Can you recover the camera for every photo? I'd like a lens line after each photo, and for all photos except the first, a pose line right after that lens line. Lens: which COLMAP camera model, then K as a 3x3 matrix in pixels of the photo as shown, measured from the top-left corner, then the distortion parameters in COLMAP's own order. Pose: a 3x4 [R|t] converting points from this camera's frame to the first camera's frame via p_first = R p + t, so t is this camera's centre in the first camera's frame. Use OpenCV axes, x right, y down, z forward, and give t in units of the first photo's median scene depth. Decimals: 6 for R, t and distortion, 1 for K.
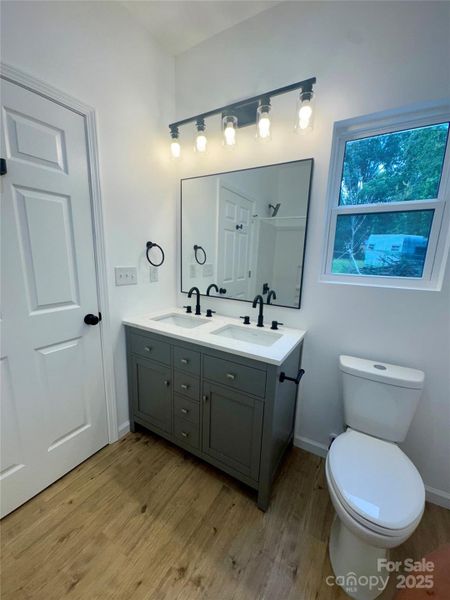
lens RADIAL K [[243.7, 0, 225.6], [0, 243.7, 299.8], [0, 0, 1]] dist [-0.003573, -0.000562]
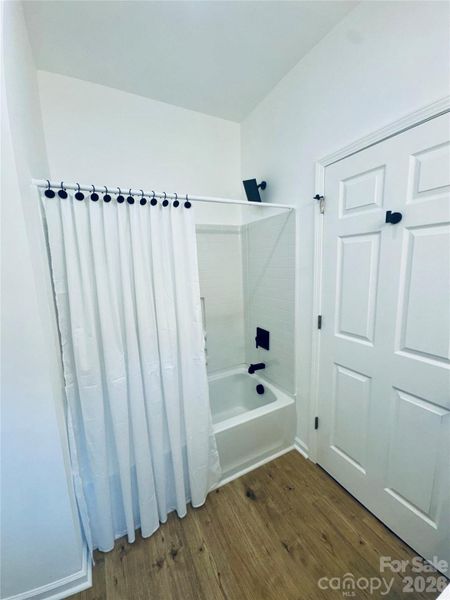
lens RADIAL K [[243.7, 0, 225.3], [0, 243.7, 300.2], [0, 0, 1]] dist [-0.003573, -0.000562]
pose [[-0.519525, 0.123866, -0.845430, 0.396612], [-0.146872, 0.961765, 0.231165, -0.284572], [0.841738, 0.244265, -0.481468, 0.862380]]
